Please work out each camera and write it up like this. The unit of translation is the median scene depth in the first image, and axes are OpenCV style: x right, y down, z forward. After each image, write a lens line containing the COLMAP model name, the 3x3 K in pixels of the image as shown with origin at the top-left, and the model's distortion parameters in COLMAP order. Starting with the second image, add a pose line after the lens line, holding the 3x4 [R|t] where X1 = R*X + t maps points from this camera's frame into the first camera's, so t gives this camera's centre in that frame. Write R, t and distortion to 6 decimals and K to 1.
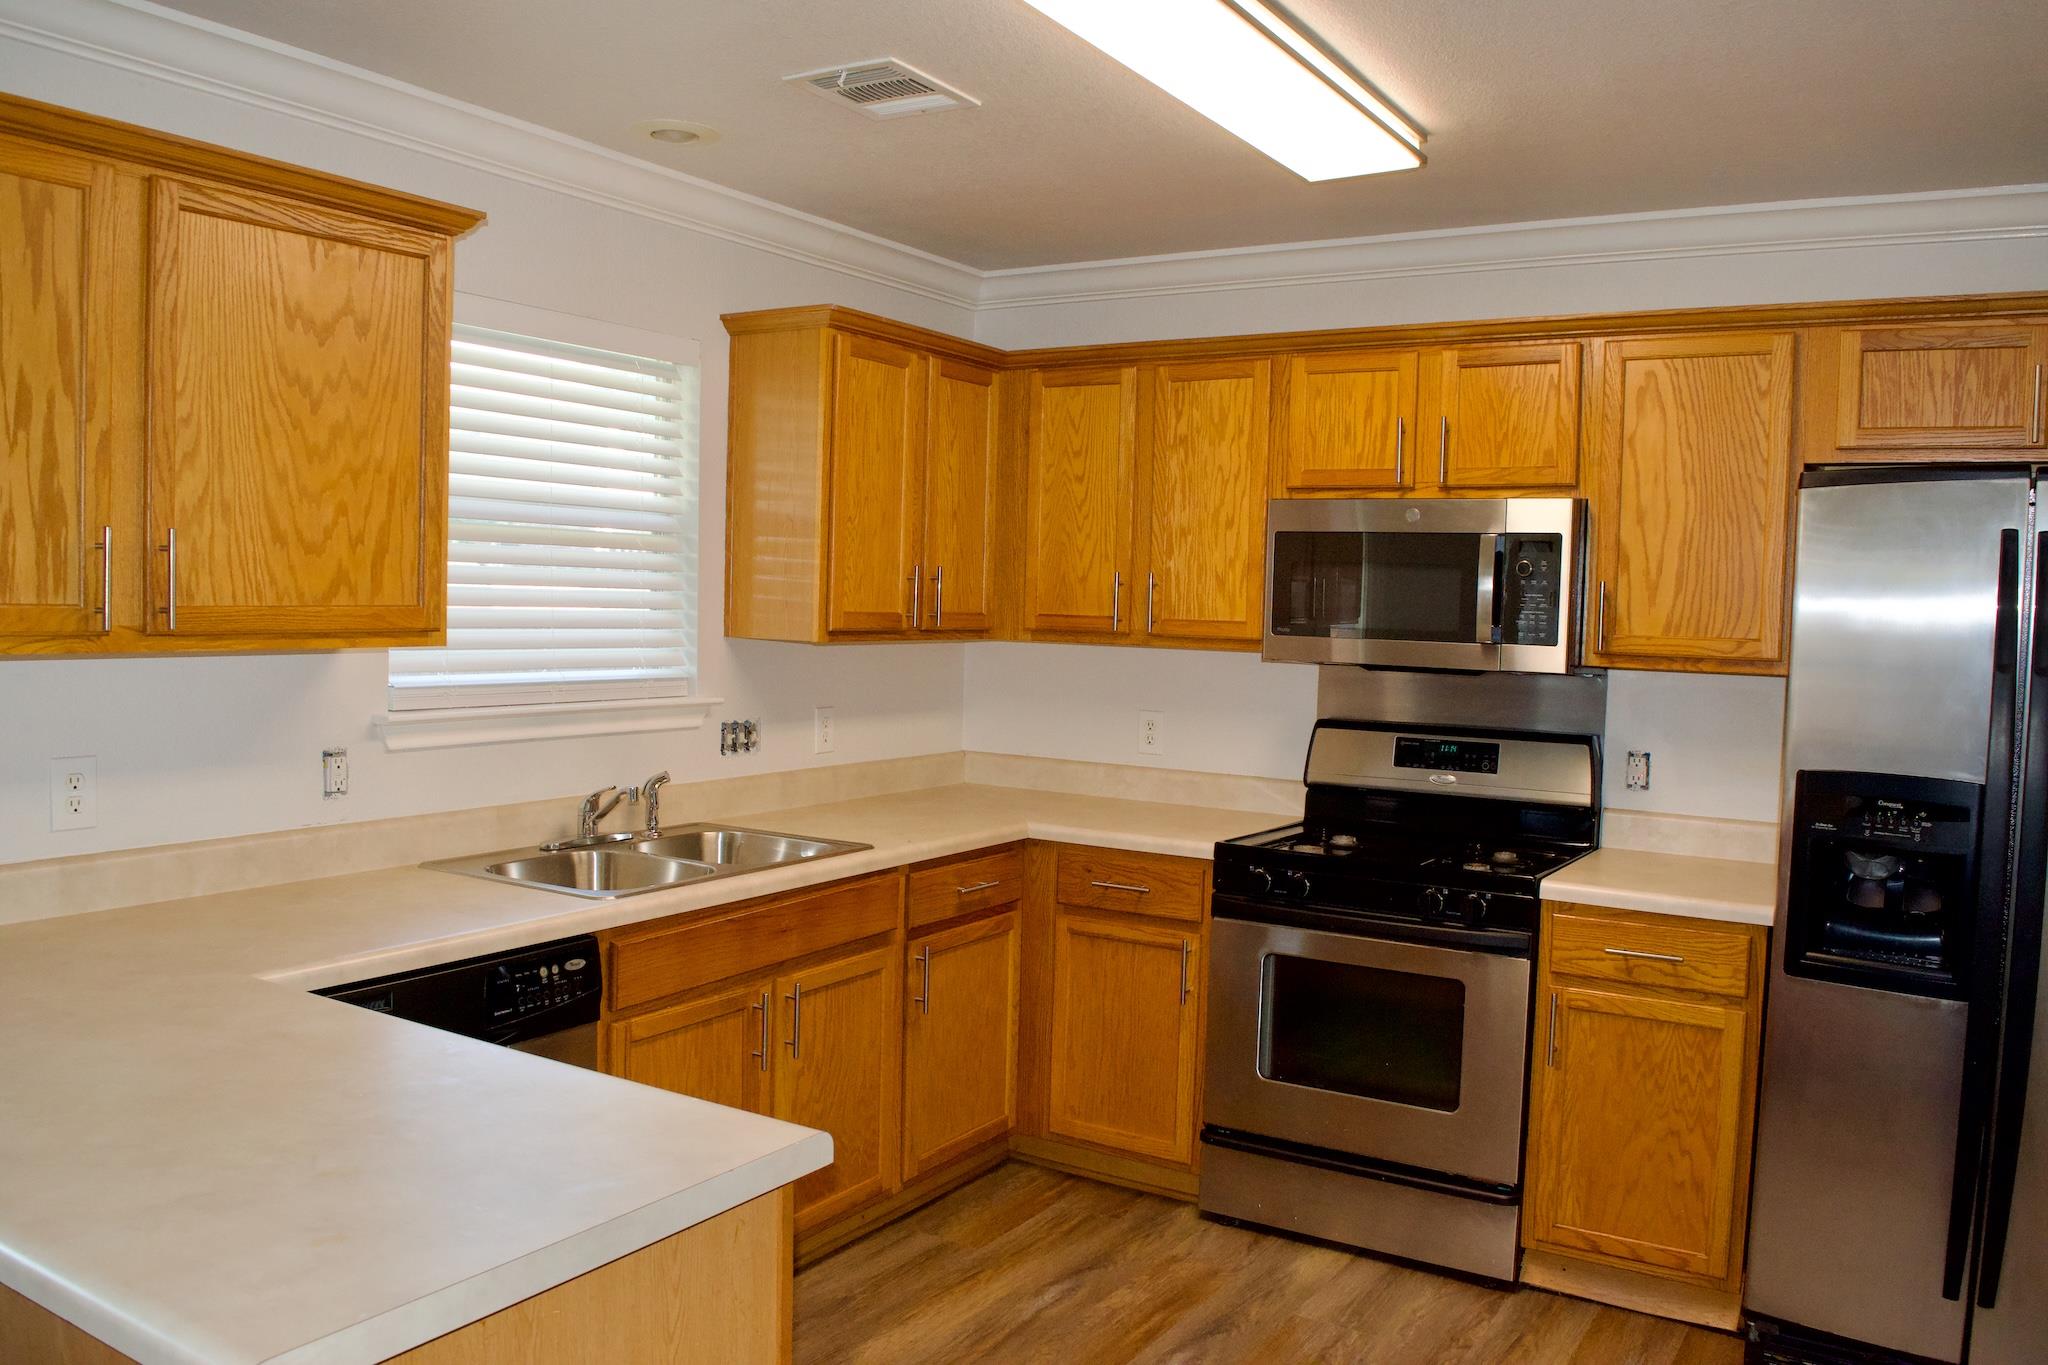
lens RADIAL K [[1601.5, 0, 1017.4], [0, 1601.5, 690.7], [0, 0, 1]] dist [-0.095509, 0.021576]
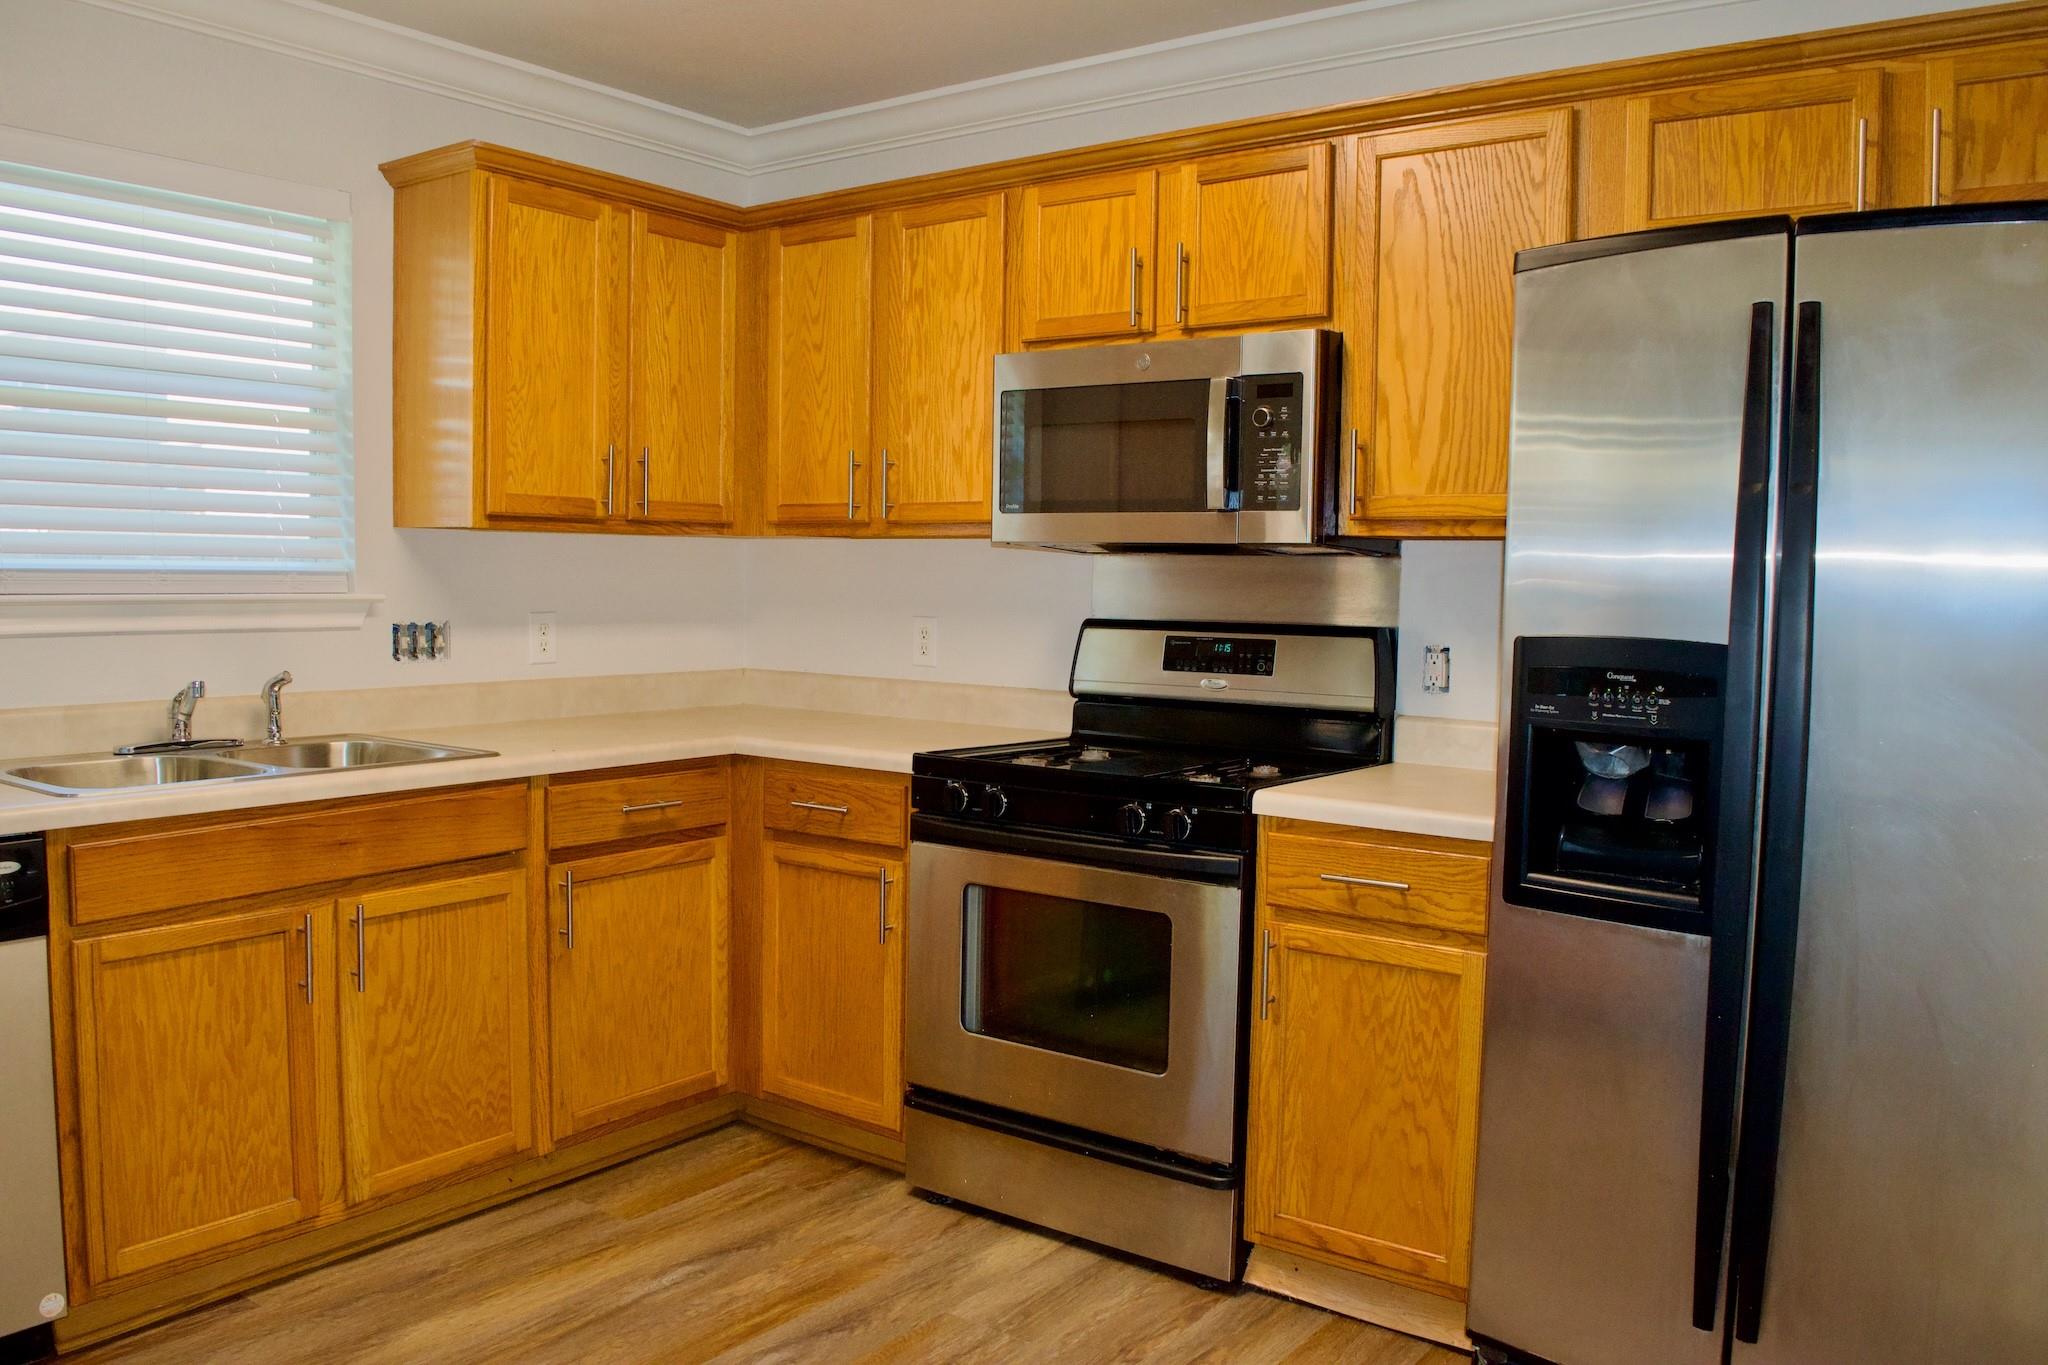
lens RADIAL K [[1601.5, 0, 1017.4], [0, 1601.5, 690.7], [0, 0, 1]] dist [-0.095509, 0.021576]
pose [[0.996947, -0.005216, -0.077902, 0.253421], [0.006278, 0.999890, 0.013406, 0.052281], [0.077824, -0.013855, 0.996871, 0.160761]]
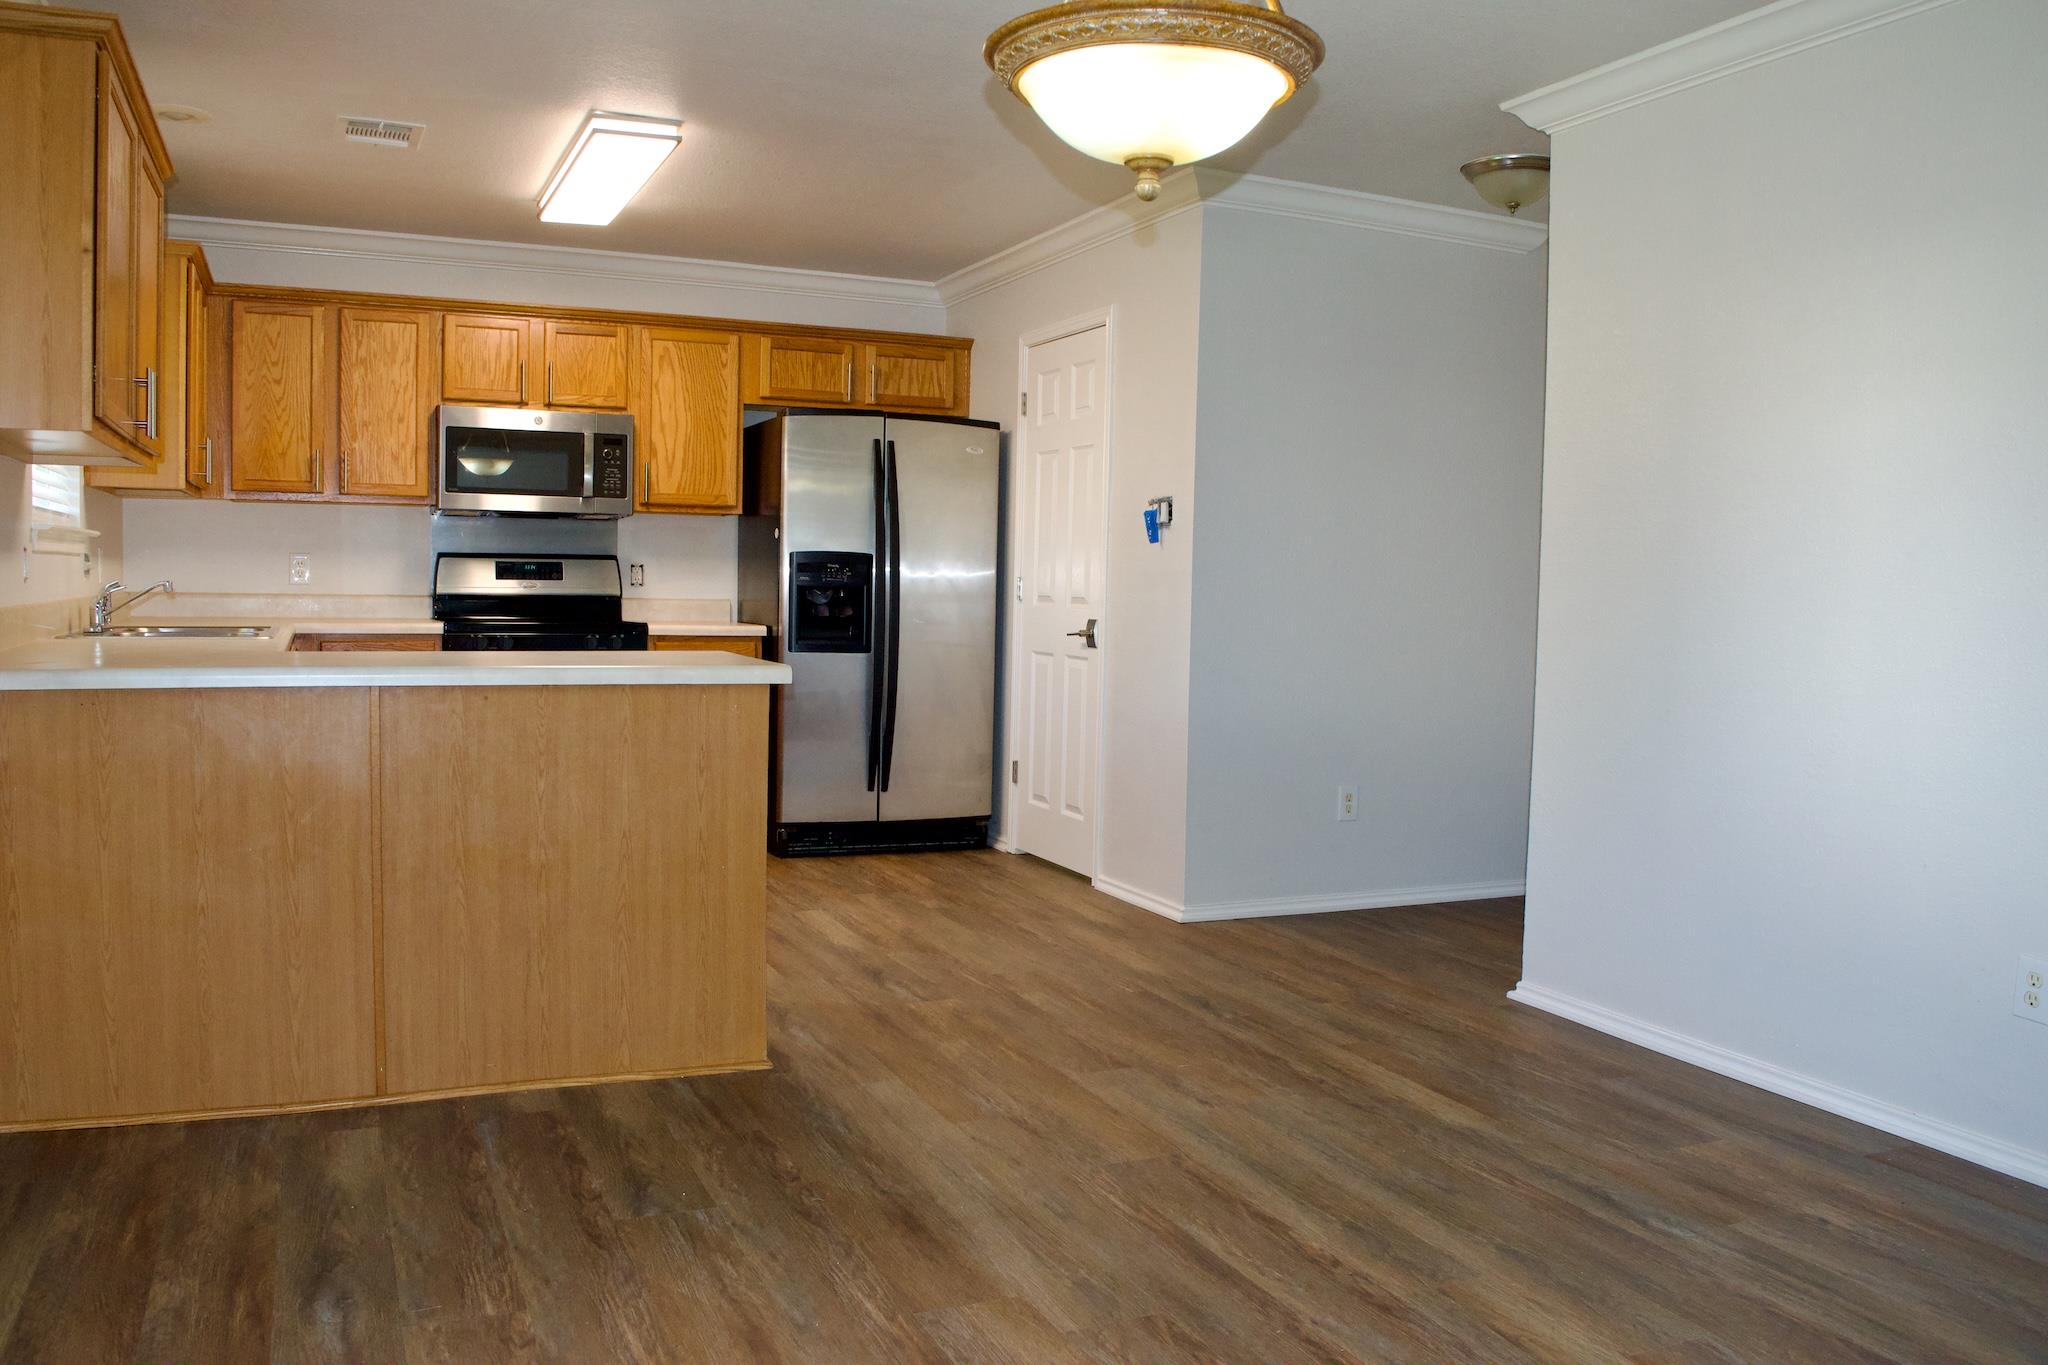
lens RADIAL K [[1601.5, 0, 1017.4], [0, 1601.5, 690.7], [0, 0, 1]] dist [-0.095509, 0.021576]
pose [[0.560253, -0.072522, 0.825141, -0.876590], [0.043151, 0.997363, 0.058361, 0.098901], [-0.827197, 0.002909, 0.561905, -0.349854]]
